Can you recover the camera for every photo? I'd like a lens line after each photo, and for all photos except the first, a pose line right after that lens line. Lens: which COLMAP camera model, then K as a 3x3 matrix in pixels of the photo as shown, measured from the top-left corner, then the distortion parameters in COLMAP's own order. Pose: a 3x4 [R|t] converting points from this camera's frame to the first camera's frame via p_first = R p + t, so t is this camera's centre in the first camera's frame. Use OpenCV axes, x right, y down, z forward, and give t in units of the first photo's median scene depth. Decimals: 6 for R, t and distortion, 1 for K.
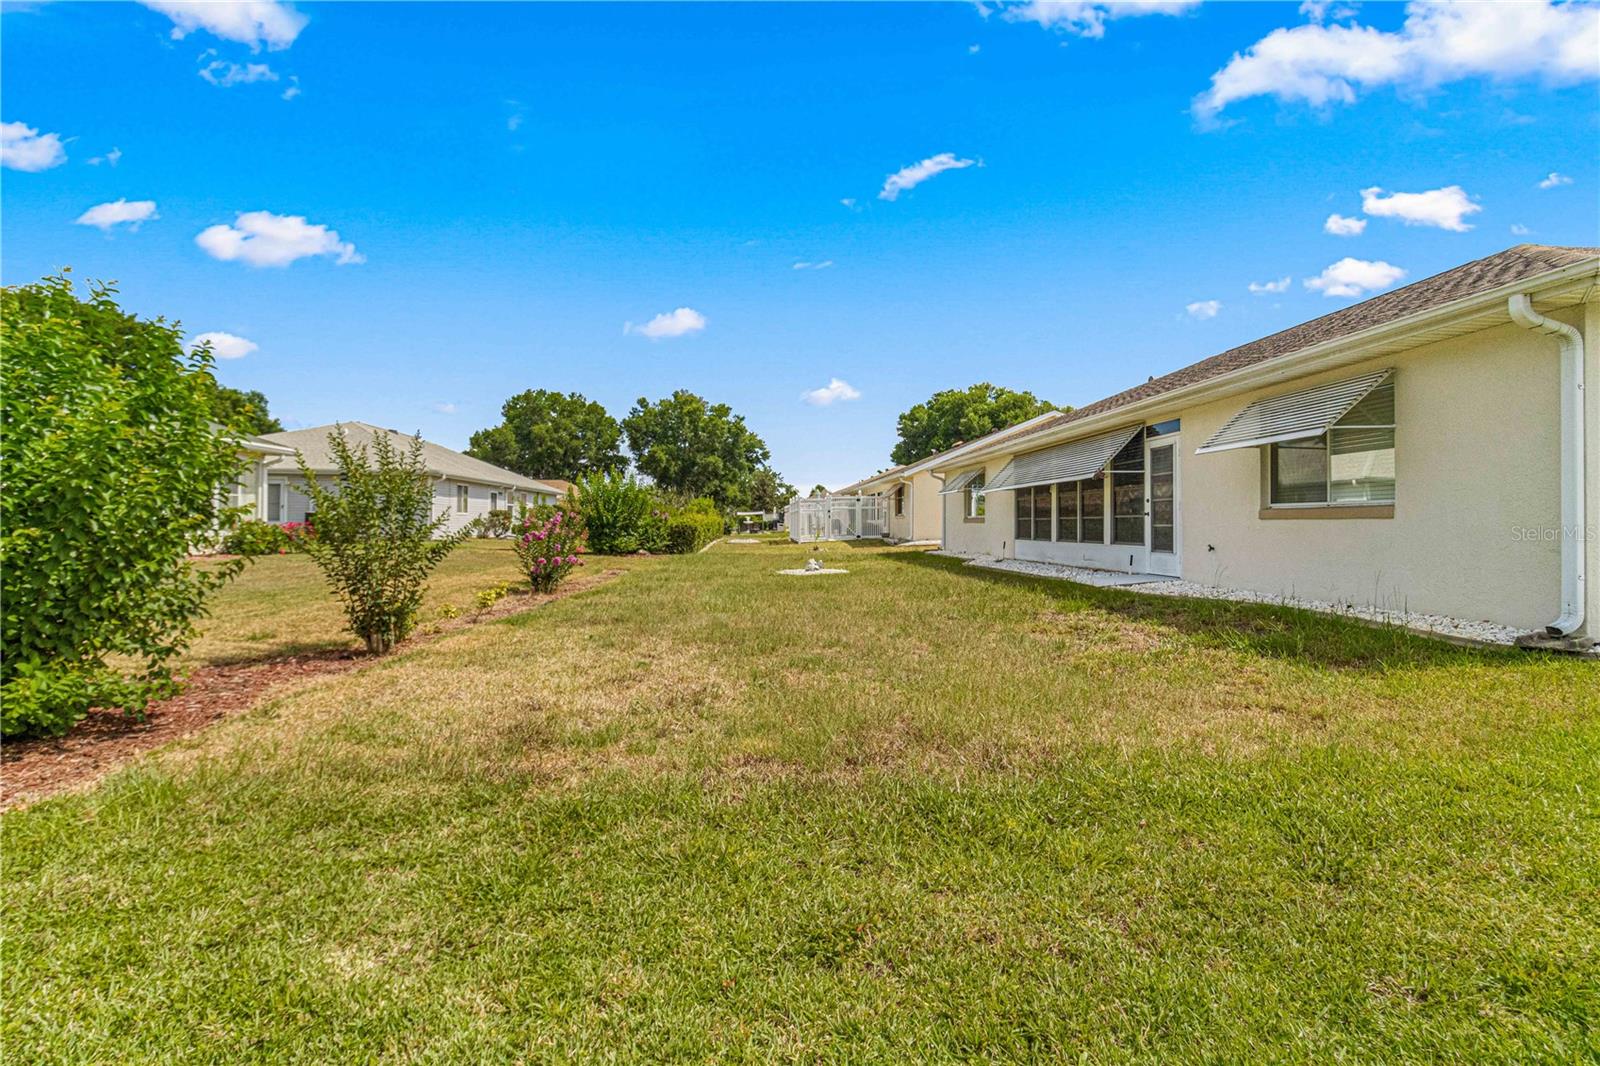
lens RADIAL K [[746.8, 0, 795.1], [0, 746.8, 532.5], [0, 0, 1]] dist [-0.002234, 0.000600]
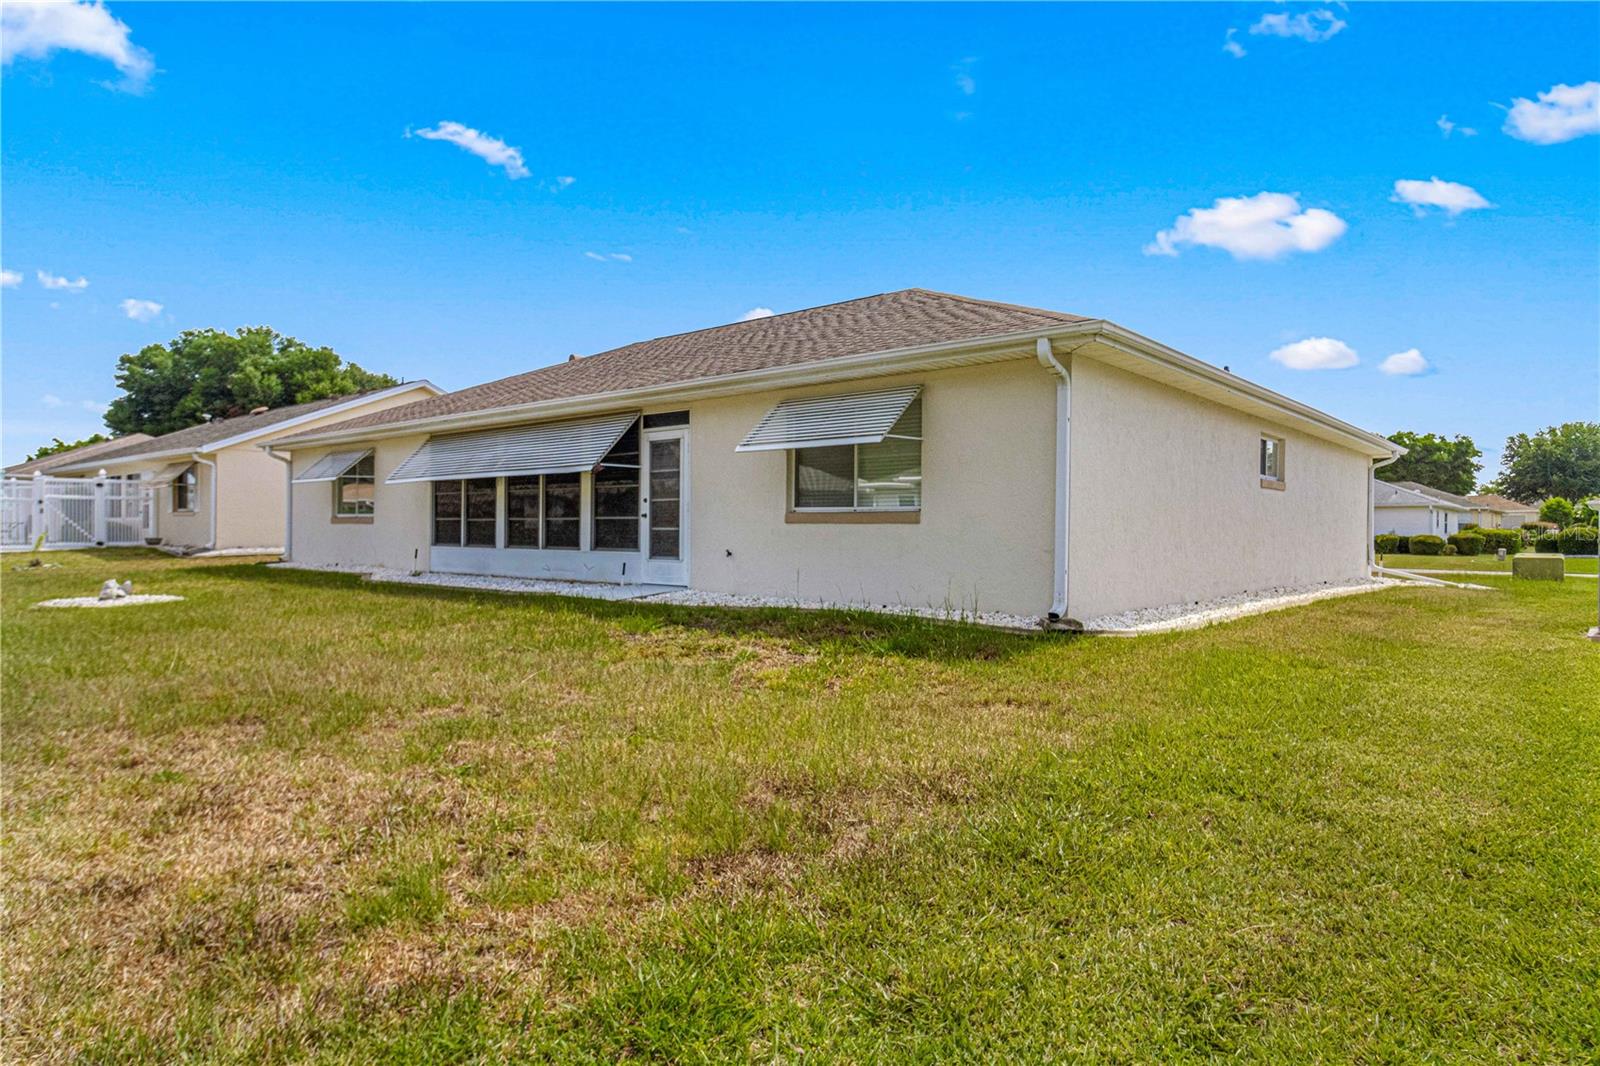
lens RADIAL K [[933.4, 0, 798.7], [0, 933.4, 554.5], [0, 0, 1]] dist [0.002985, 0.000175]
pose [[0.714813, -0.013480, 0.699186, -0.158901], [0.000337, 0.999821, 0.018932, 0.000271], [-0.699316, -0.013298, 0.714689, 0.085354]]
